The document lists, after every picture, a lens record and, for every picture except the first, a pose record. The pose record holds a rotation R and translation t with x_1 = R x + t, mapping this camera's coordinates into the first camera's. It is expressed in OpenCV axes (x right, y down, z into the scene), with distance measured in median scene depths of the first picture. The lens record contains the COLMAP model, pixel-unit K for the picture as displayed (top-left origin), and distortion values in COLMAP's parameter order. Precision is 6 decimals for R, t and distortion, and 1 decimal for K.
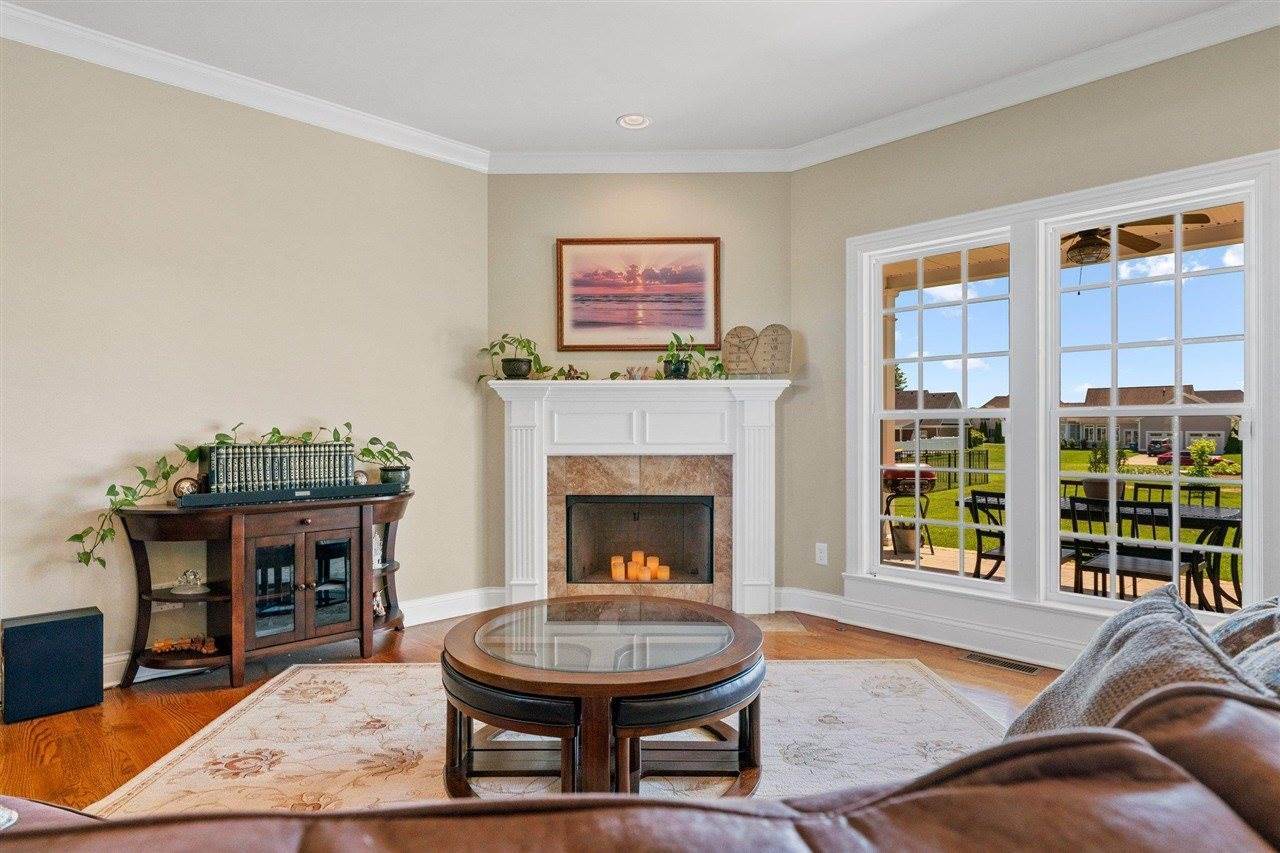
lens RADIAL K [[737.3, 0, 643.9], [0, 737.3, 428.3], [0, 0, 1]] dist [0.002971, -0.000121]
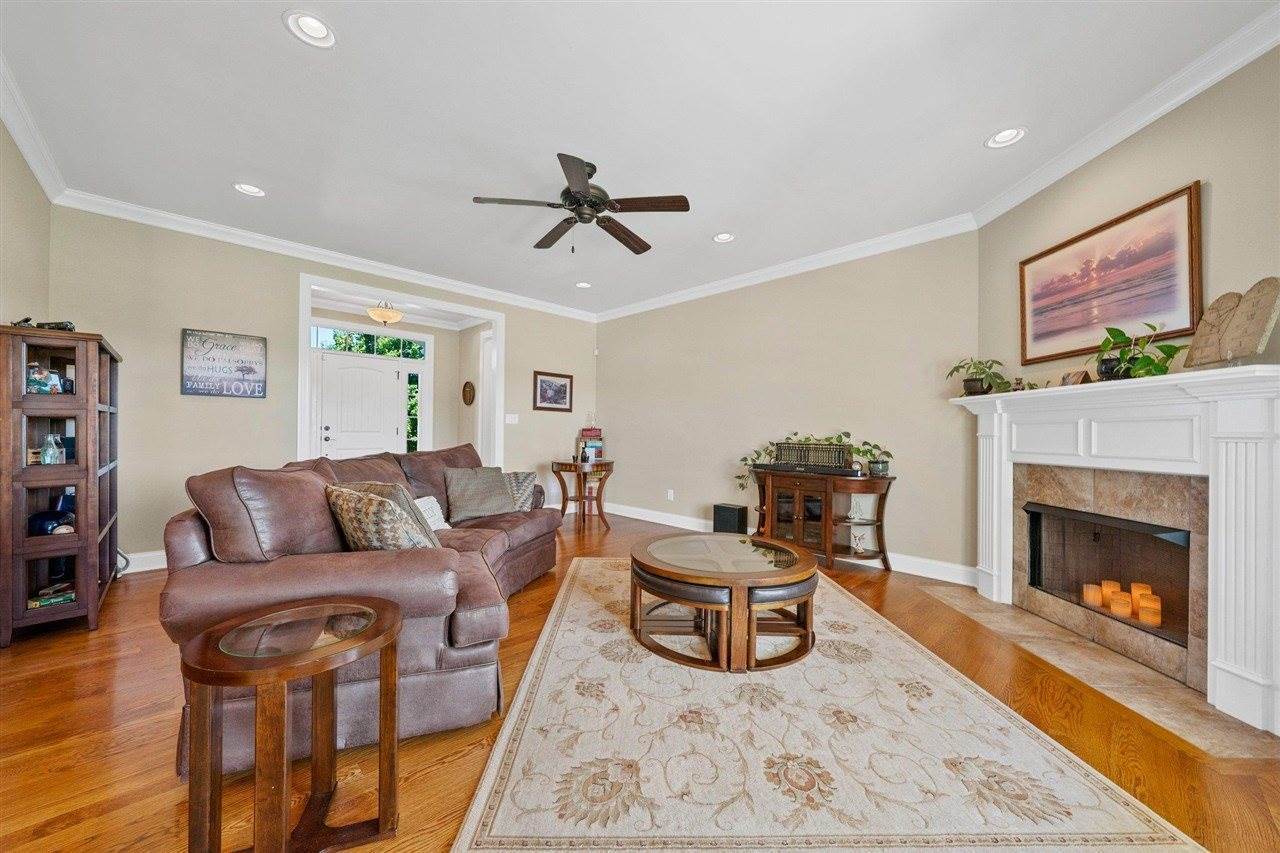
lens RADIAL K [[470.0, 0, 641.9], [0, 470.0, 430.2], [0, 0, 1]] dist [-0.000416, 0.000286]
pose [[0.012103, -0.004265, -0.999918, 0.562488], [-0.014313, 0.999888, -0.004438, 0.000107], [0.999824, 0.014365, 0.012041, 0.442627]]
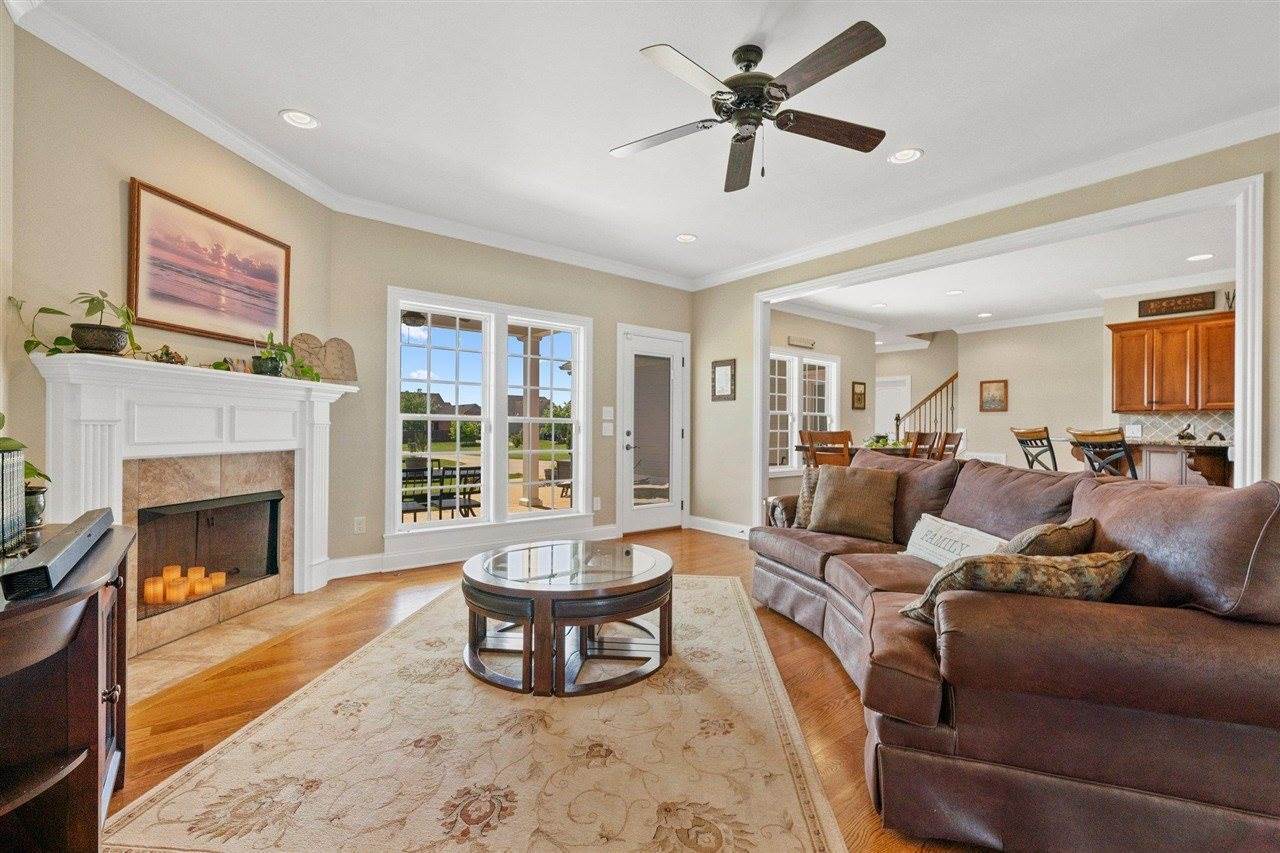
lens RADIAL K [[561.2, 0, 645.4], [0, 561.2, 429.0], [0, 0, 1]] dist [0.002985, 0.000080]
pose [[0.095435, 0.002151, 0.995433, -0.651638], [-0.006205, 0.999980, -0.001566, 0.002985], [-0.995416, -0.006027, 0.095446, 0.410164]]
